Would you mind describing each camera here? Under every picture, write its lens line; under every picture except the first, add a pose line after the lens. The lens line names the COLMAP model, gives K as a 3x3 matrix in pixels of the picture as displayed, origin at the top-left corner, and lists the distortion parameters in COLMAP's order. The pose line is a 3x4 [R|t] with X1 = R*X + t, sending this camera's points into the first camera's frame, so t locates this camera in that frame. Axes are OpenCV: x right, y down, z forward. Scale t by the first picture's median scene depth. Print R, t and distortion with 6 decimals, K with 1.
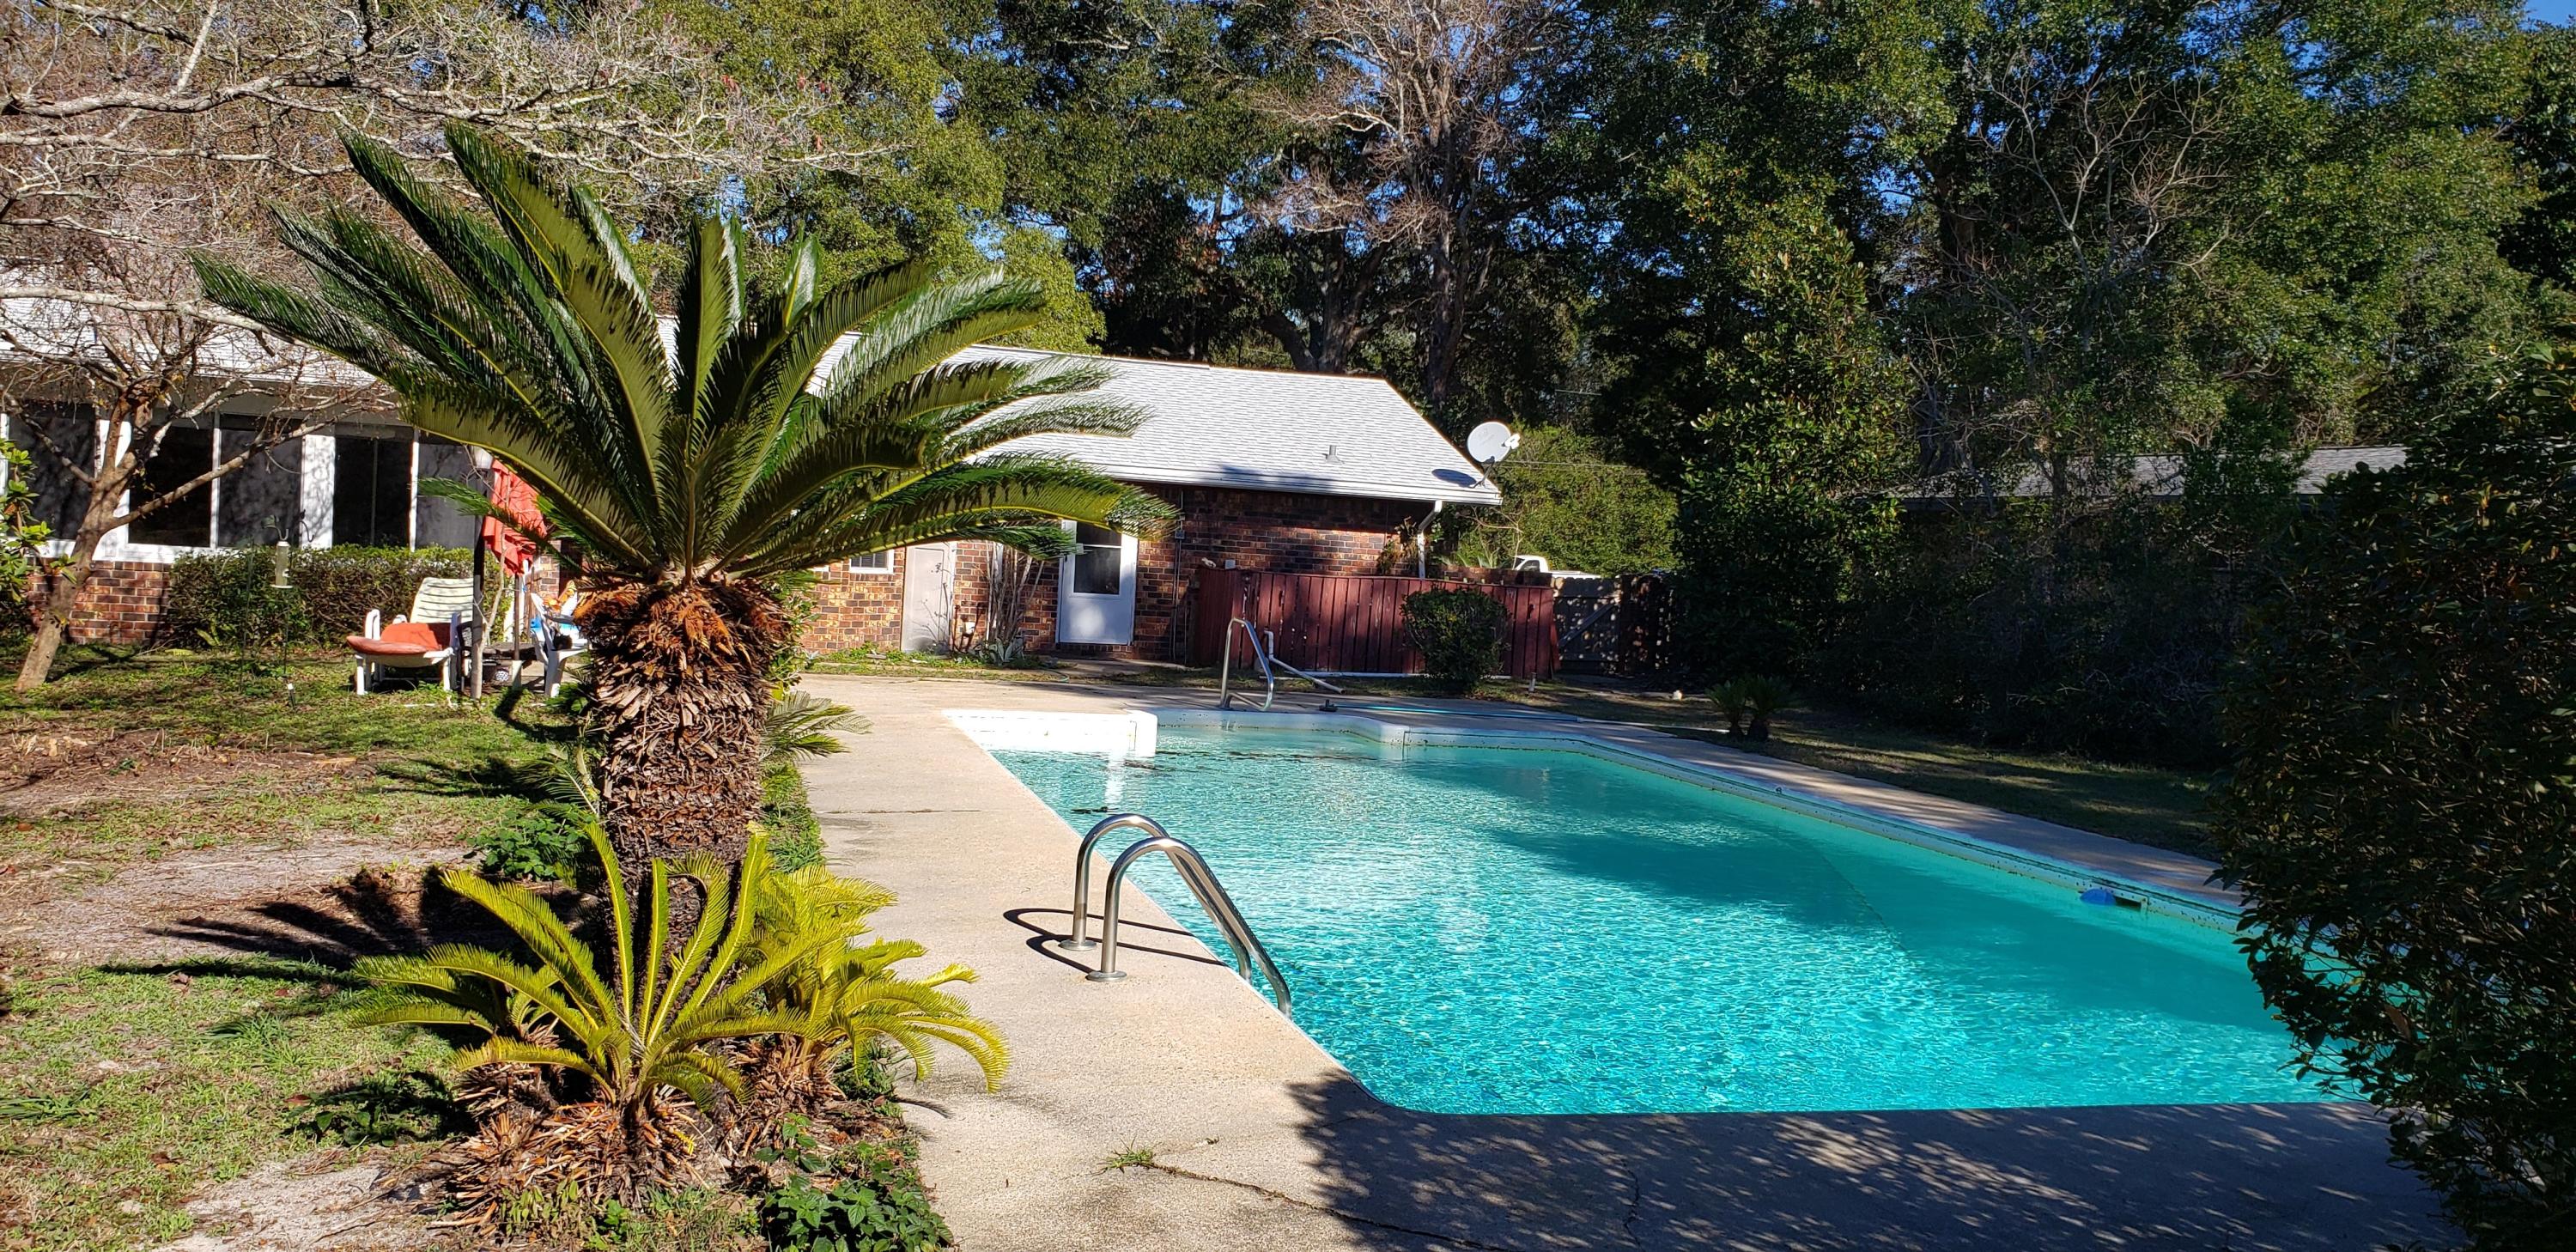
lens RADIAL K [[1834.1, 0, 1288.0], [0, 1834.1, 626.0], [0, 0, 1]] dist [0.067502, 0.001401]
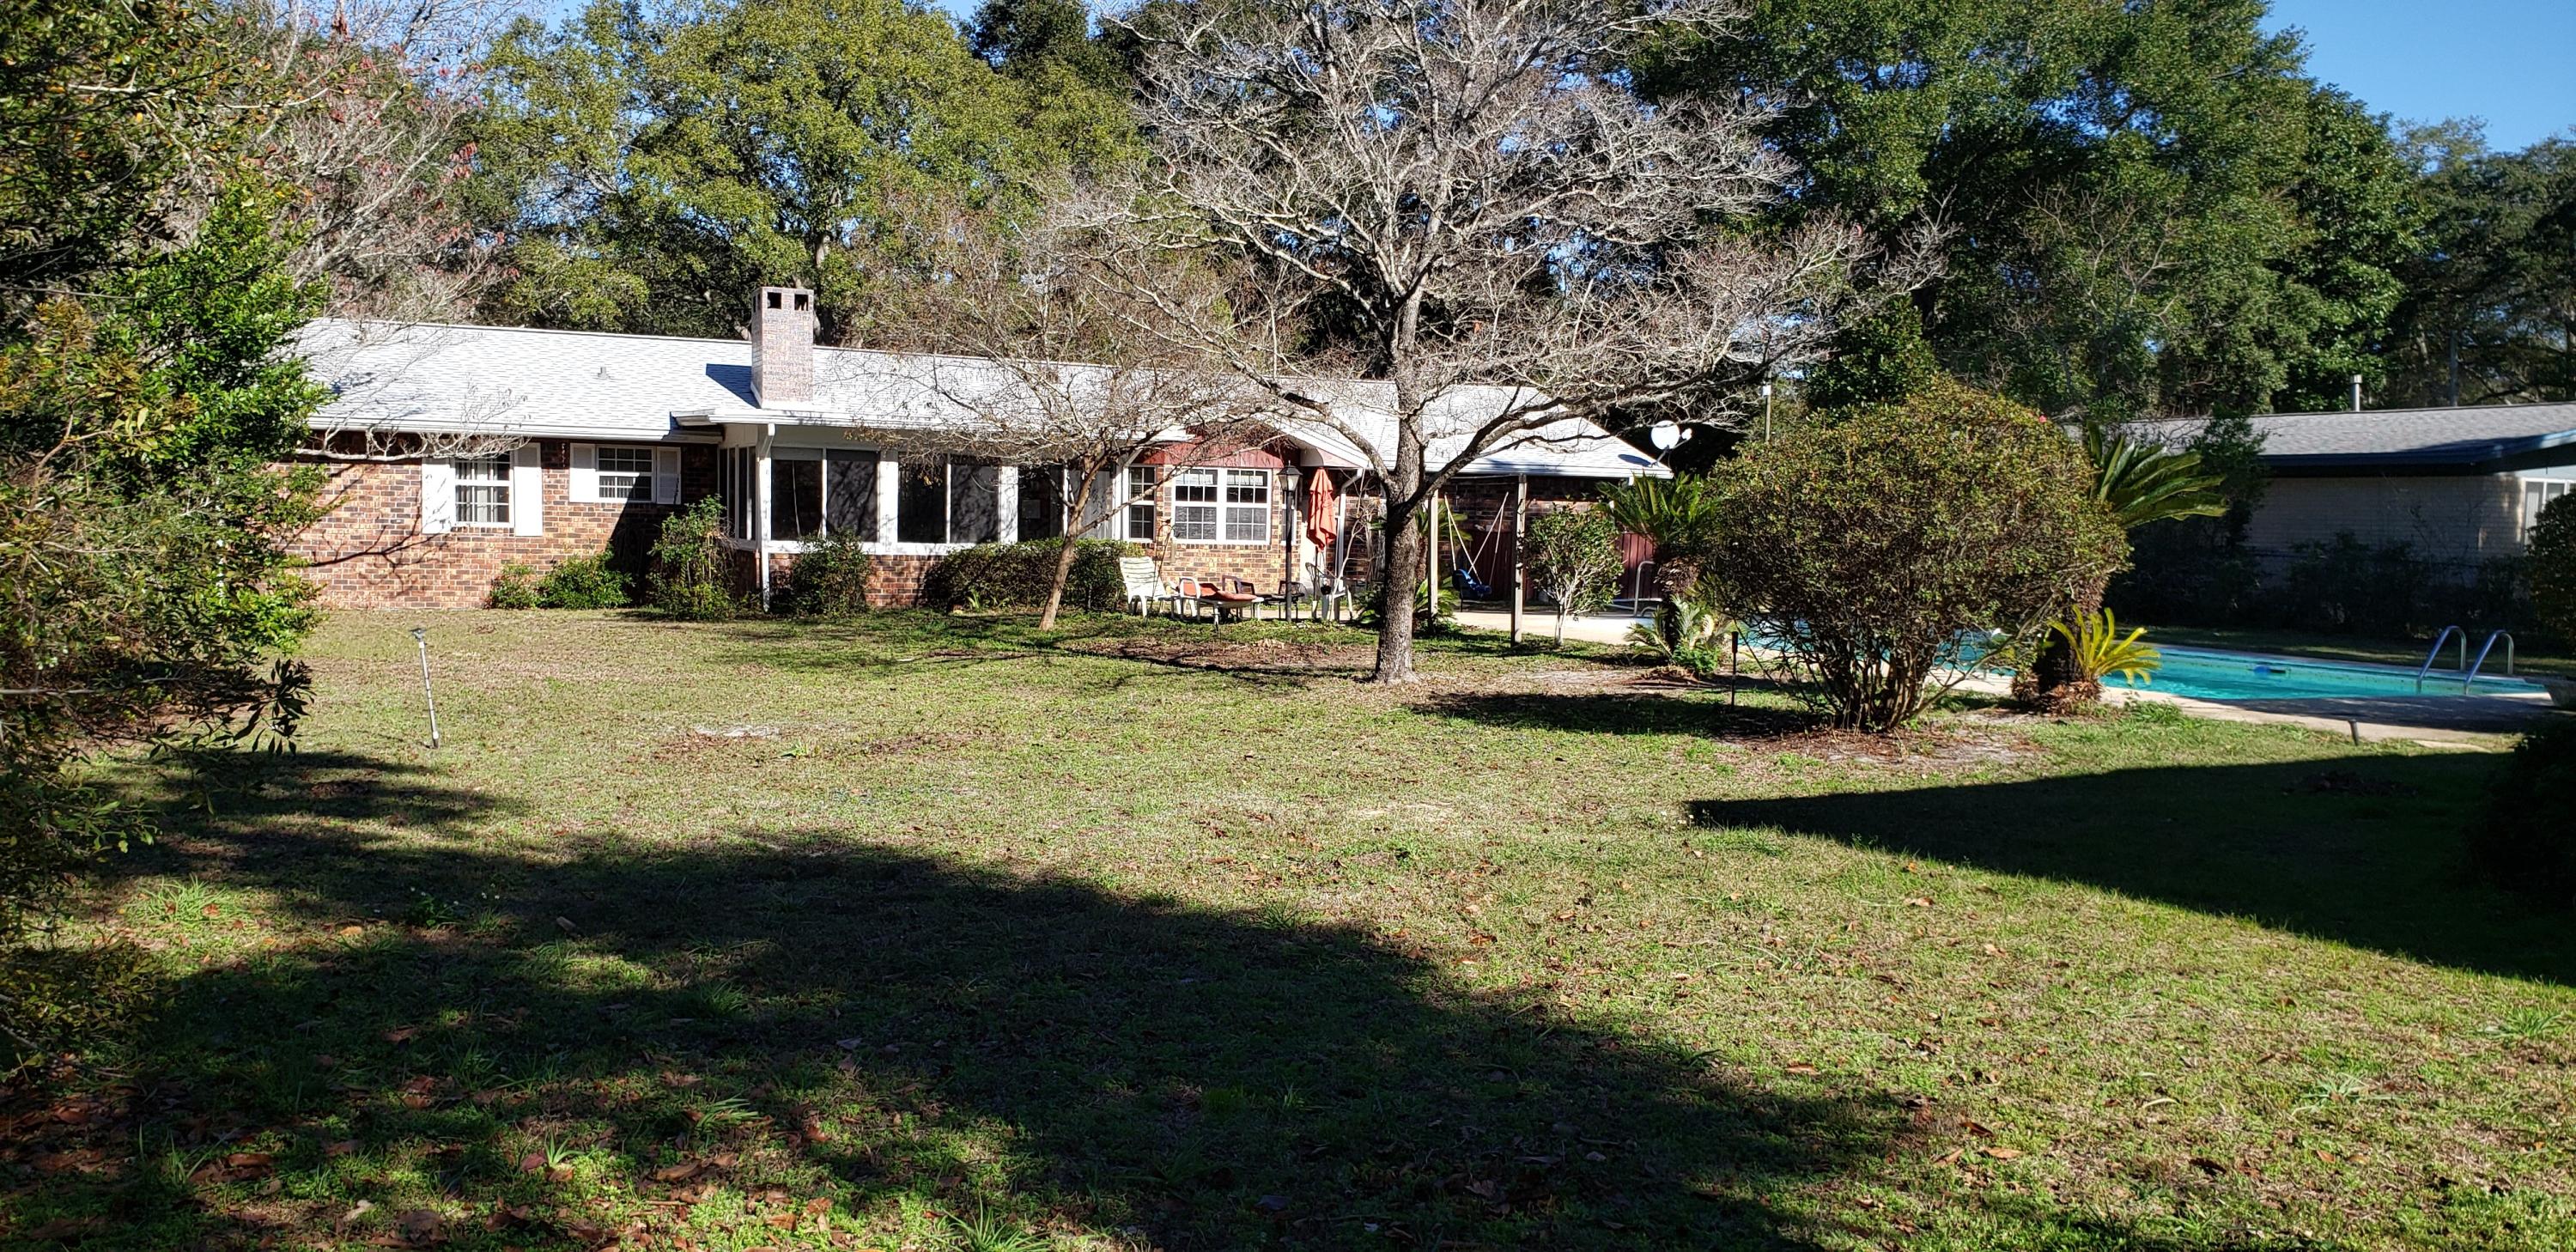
lens RADIAL K [[1834.1, 0, 1288.0], [0, 1834.1, 626.0], [0, 0, 1]] dist [0.067502, 0.001401]
pose [[0.990866, -0.047115, 0.126351, -0.366934], [0.044489, 0.998733, 0.023523, 0.001719], [-0.127300, -0.017687, 0.991707, -0.386852]]
